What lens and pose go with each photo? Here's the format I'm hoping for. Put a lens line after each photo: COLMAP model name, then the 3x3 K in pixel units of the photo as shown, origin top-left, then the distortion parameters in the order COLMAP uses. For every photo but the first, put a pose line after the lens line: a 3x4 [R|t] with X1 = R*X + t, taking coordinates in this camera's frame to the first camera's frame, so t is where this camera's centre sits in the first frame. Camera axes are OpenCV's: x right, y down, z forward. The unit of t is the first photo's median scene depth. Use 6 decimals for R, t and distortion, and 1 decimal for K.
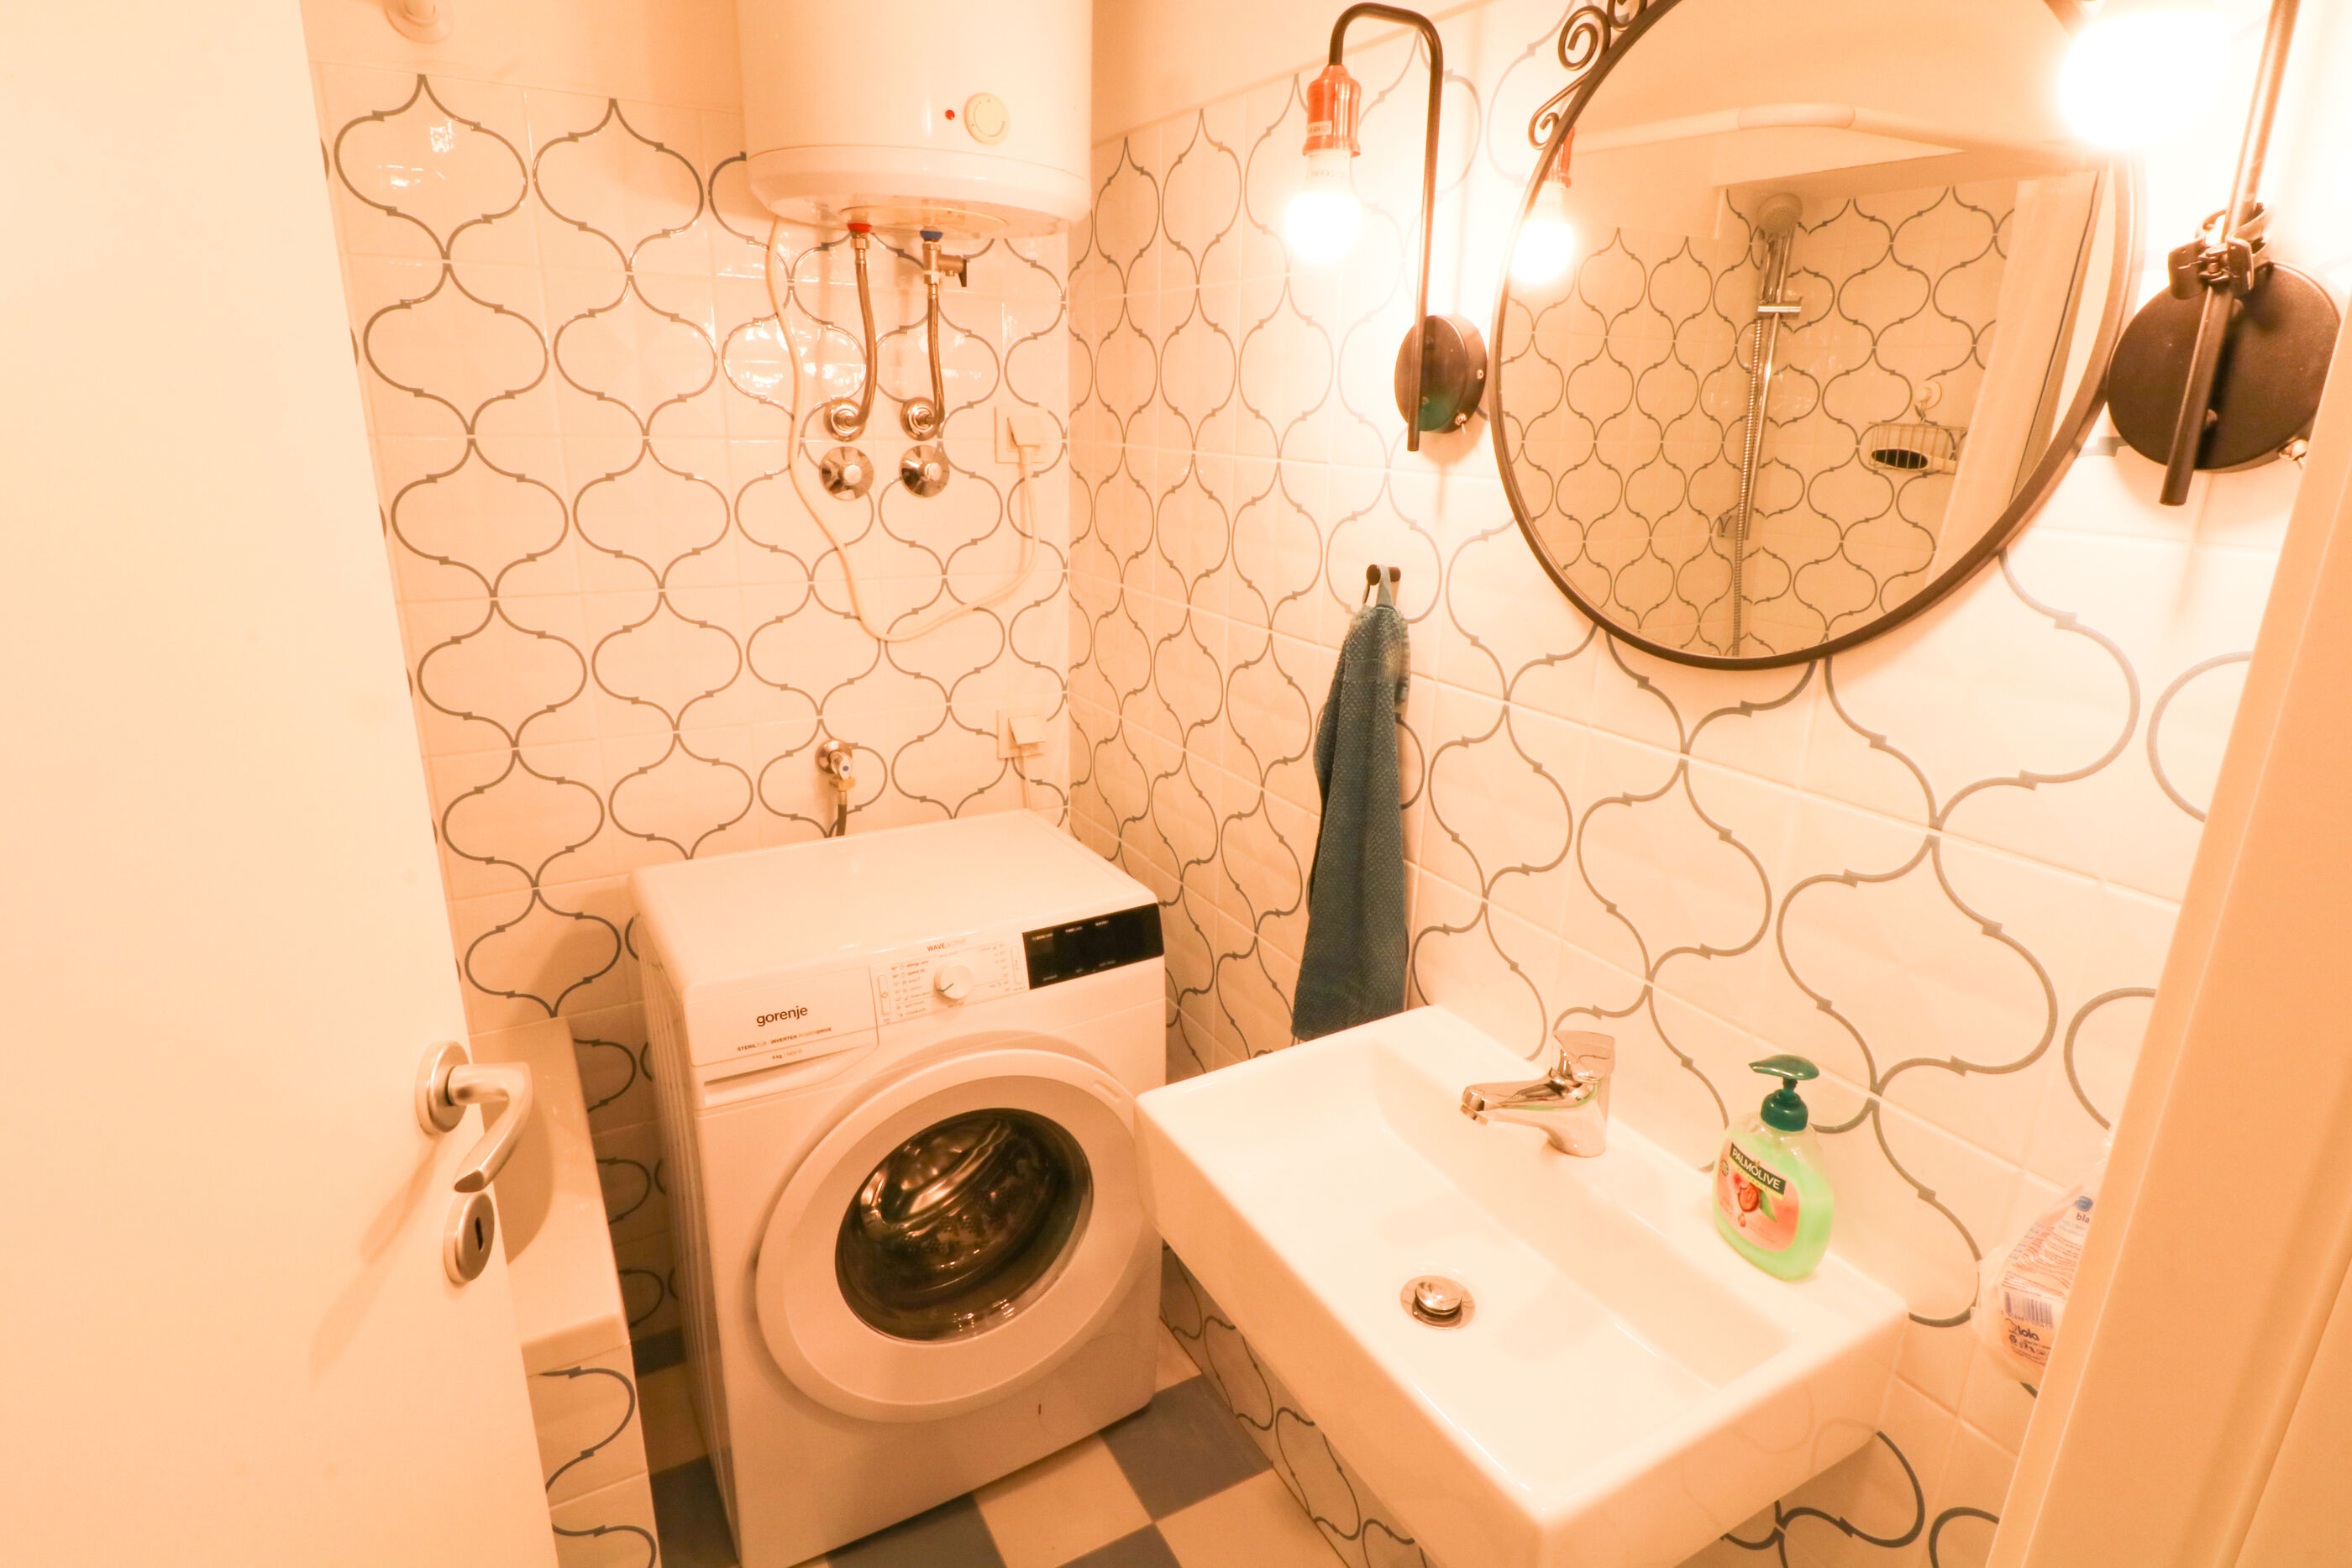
lens RADIAL K [[1216.0, 0, 1189.0], [0, 1216.0, 778.0], [0, 0, 1]] dist [0.001785, -0.012271]
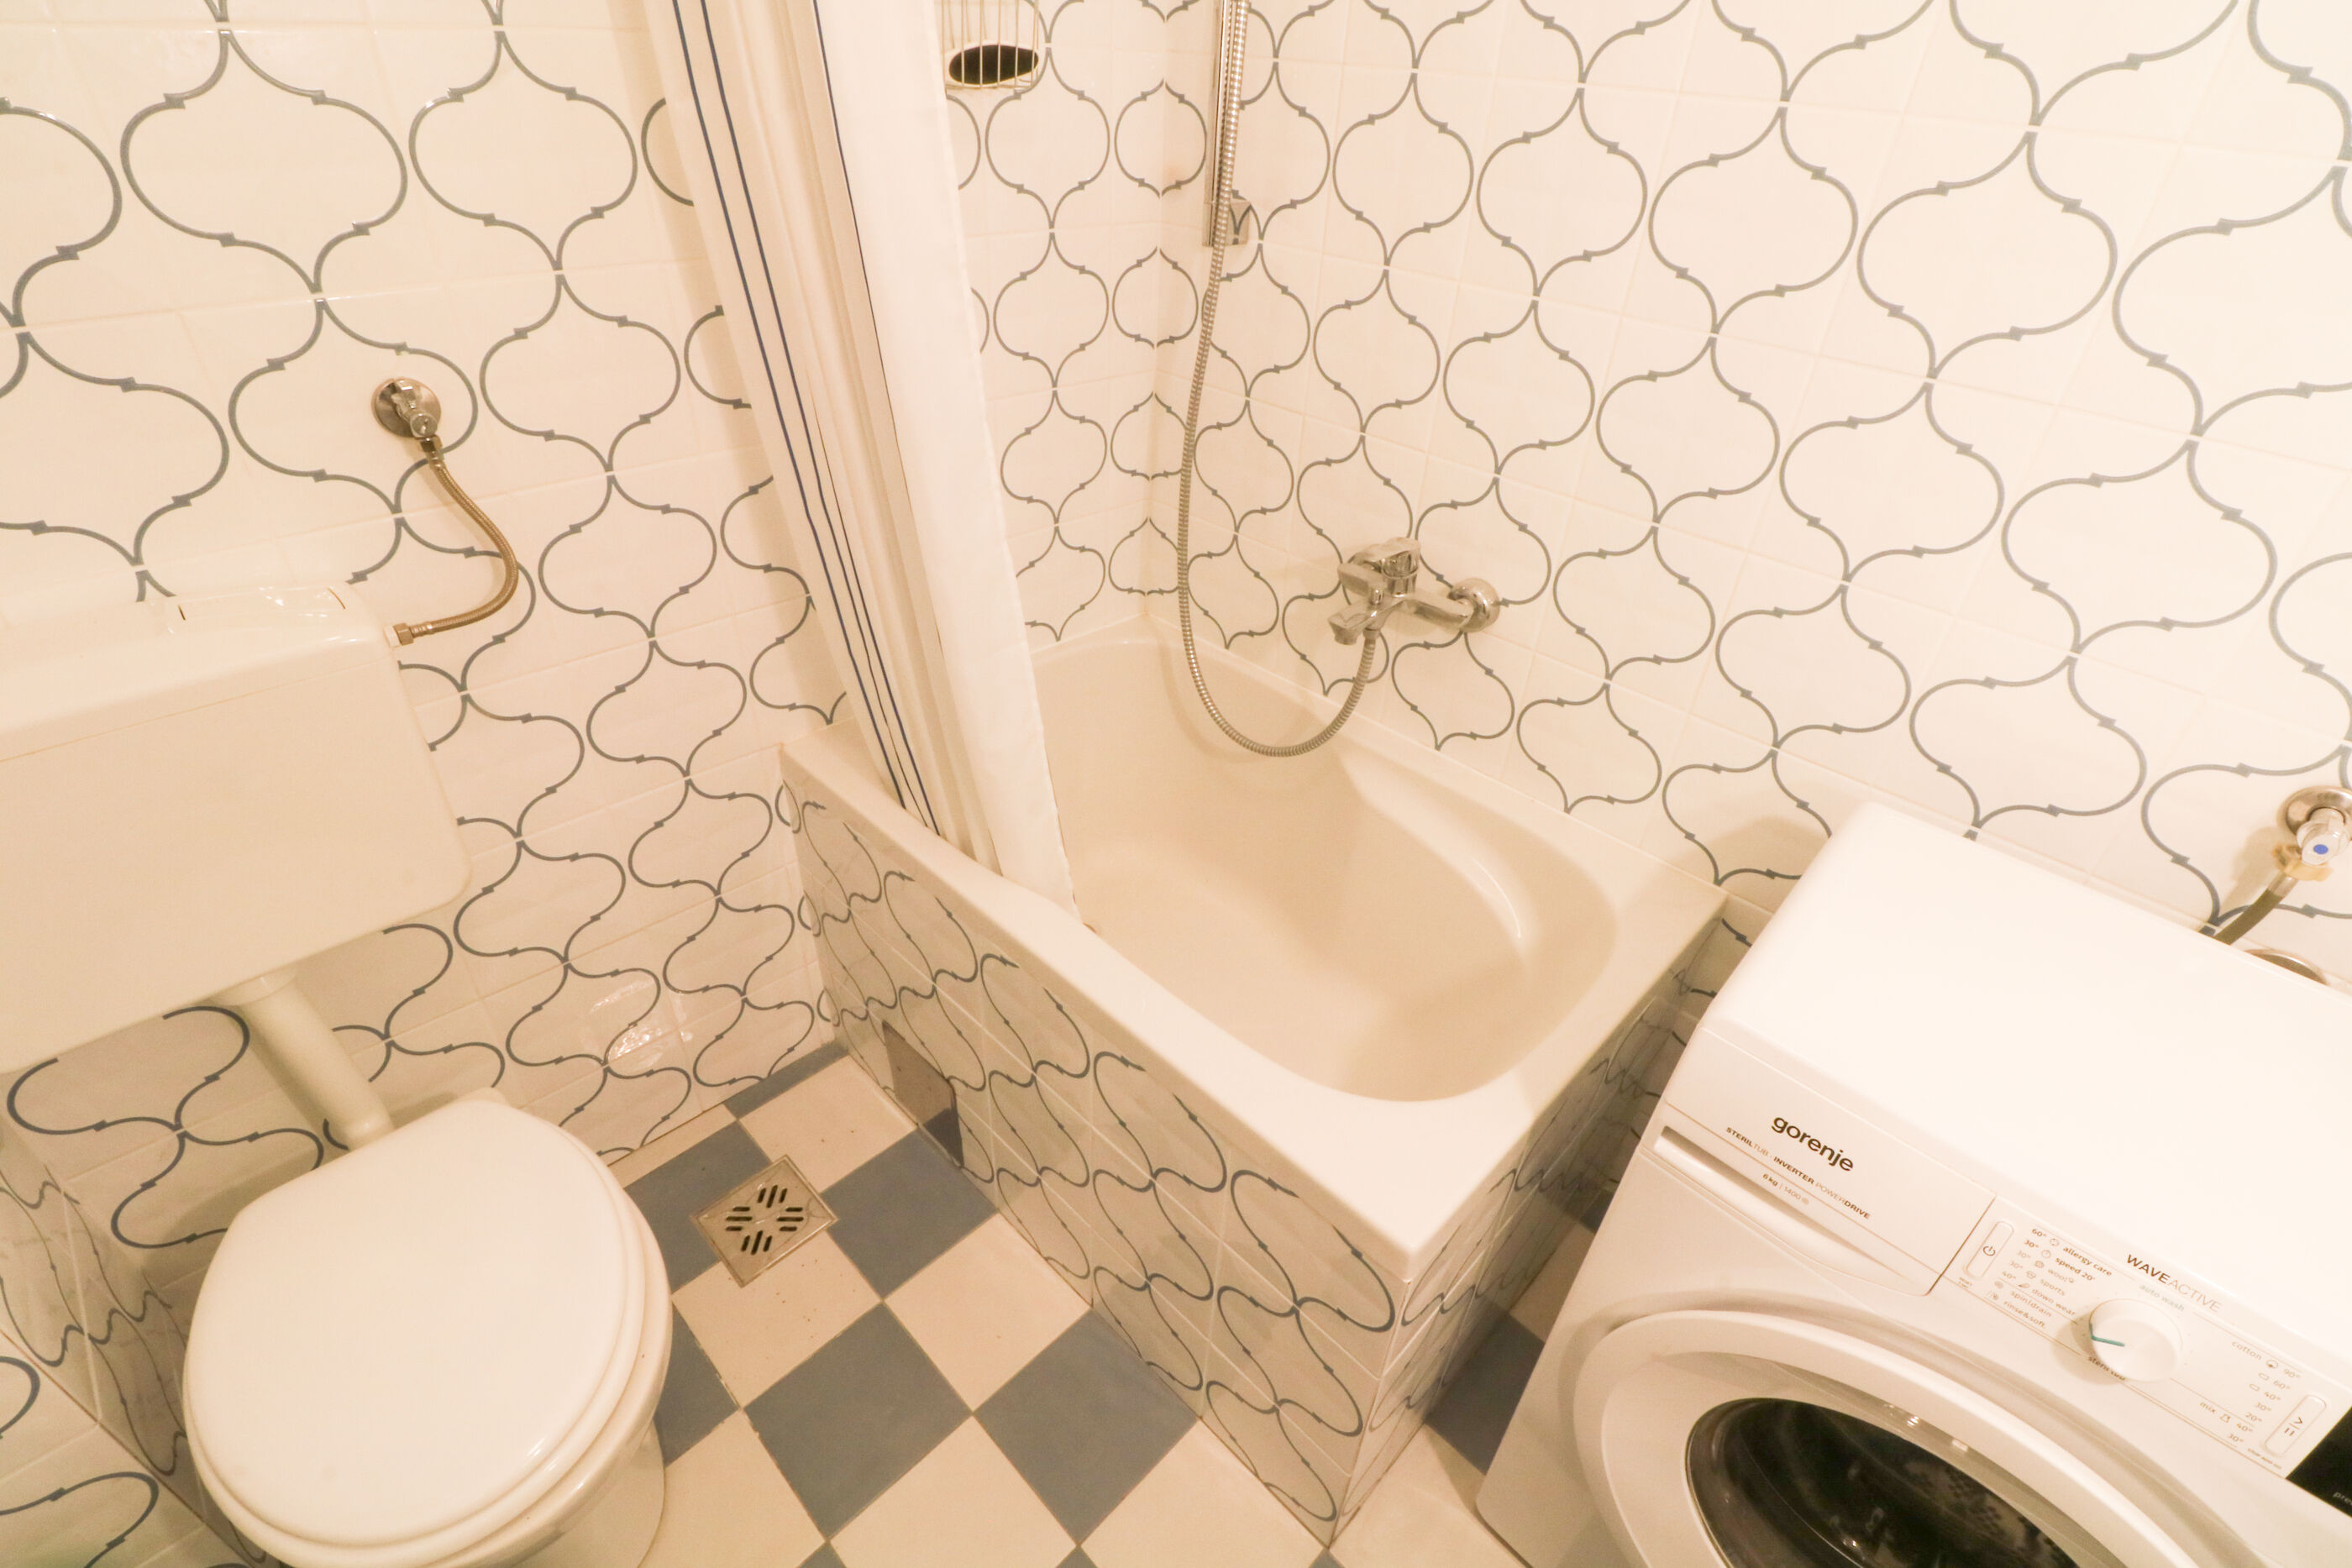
lens RADIAL K [[1089.9, 0, 1185.7], [0, 1089.9, 779.8], [0, 0, 1]] dist [-0.001623, -0.011204]
pose [[0.278225, 0.537729, -0.795888, -0.058288], [-0.324472, 0.832512, 0.449046, -0.089219], [0.904052, 0.133308, 0.406103, 0.349347]]
